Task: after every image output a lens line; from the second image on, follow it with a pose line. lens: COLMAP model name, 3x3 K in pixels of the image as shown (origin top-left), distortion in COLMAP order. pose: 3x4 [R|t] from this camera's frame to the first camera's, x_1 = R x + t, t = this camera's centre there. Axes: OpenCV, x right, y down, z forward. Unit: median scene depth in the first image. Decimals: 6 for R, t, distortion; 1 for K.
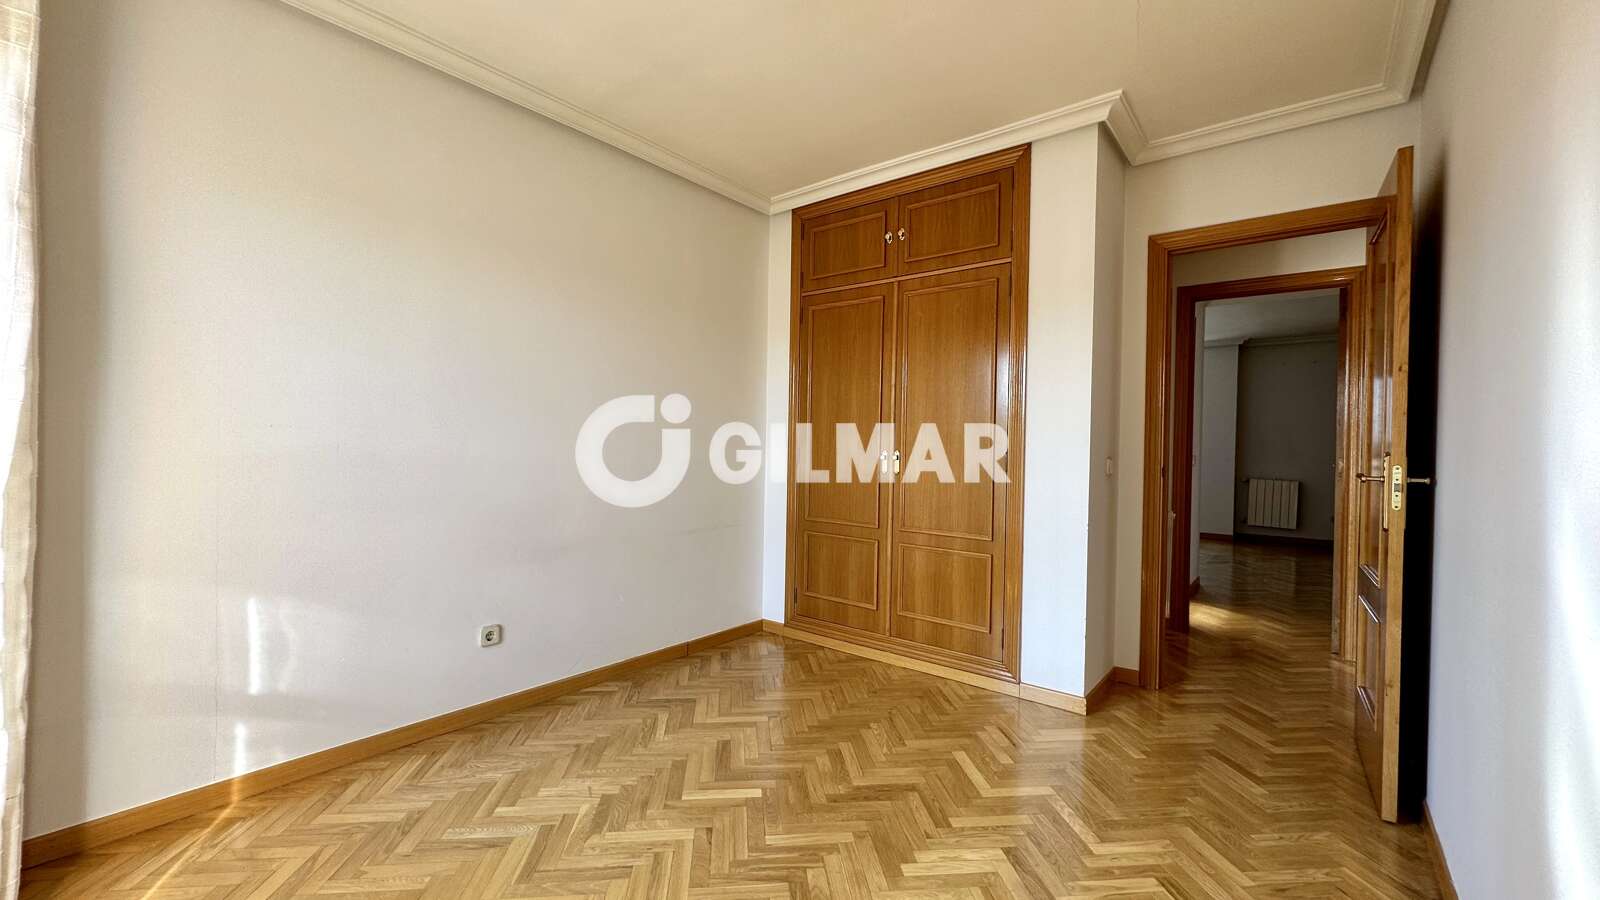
lens RADIAL K [[621.1, 0, 798.2], [0, 621.1, 445.8], [0, 0, 1]] dist [0.001726, 0.000153]
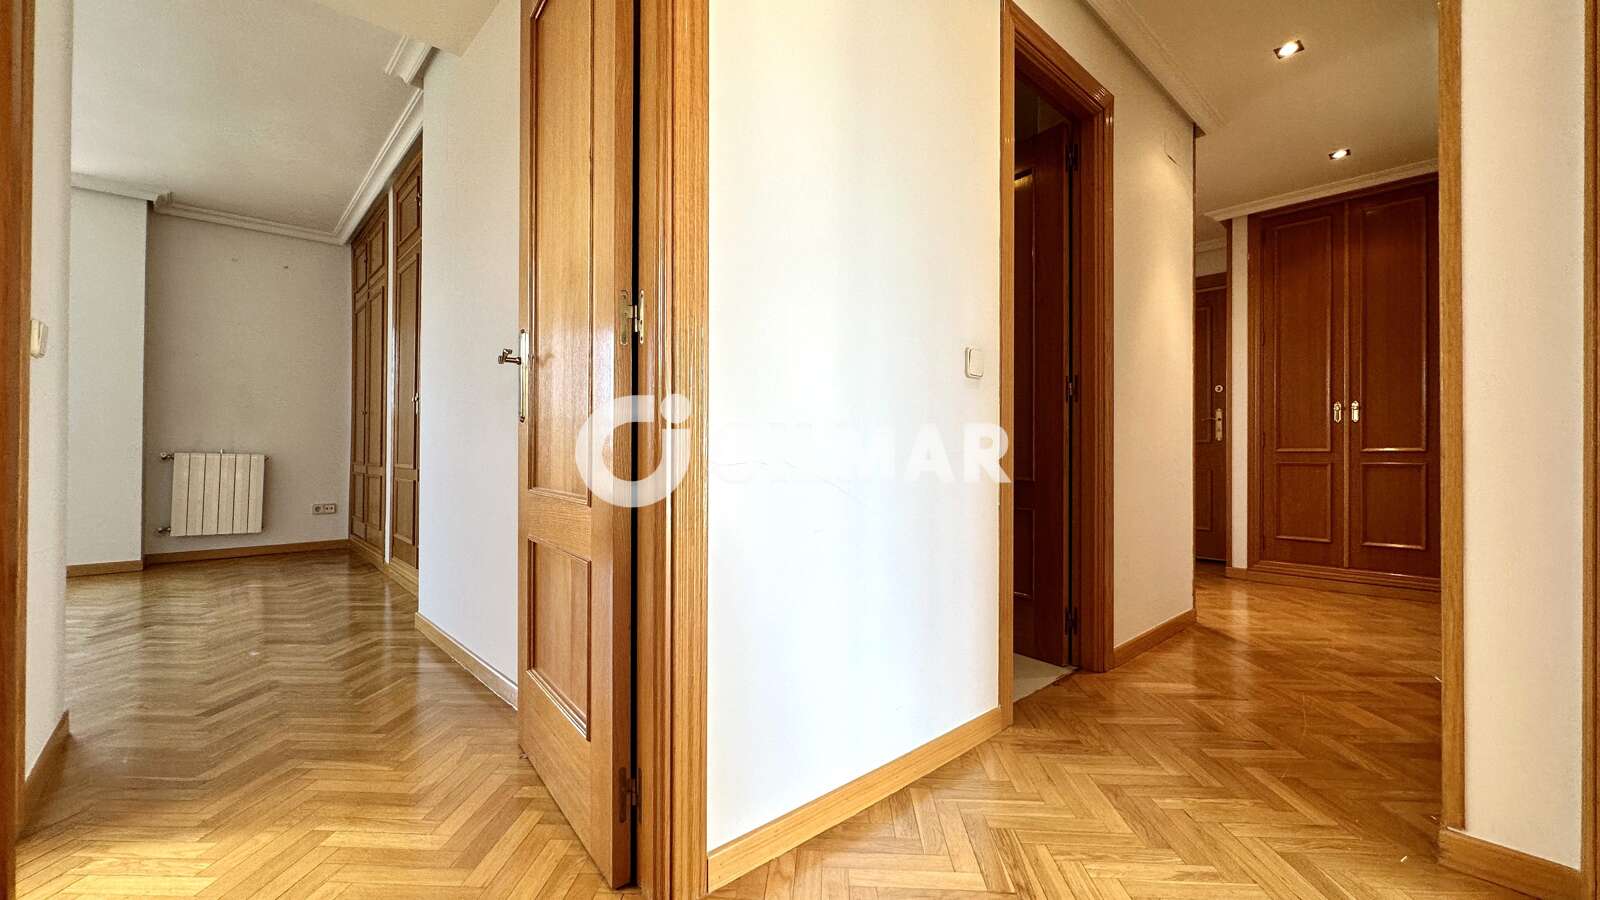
lens RADIAL K [[657.9, 0, 796.5], [0, 657.9, 438.9], [0, 0, 1]] dist [-0.001659, -0.000399]
pose [[0.152802, -0.016067, 0.988126, 0.713428], [0.005736, 0.999865, 0.015371, 0.107193], [-0.988240, 0.003320, 0.152874, 1.110047]]
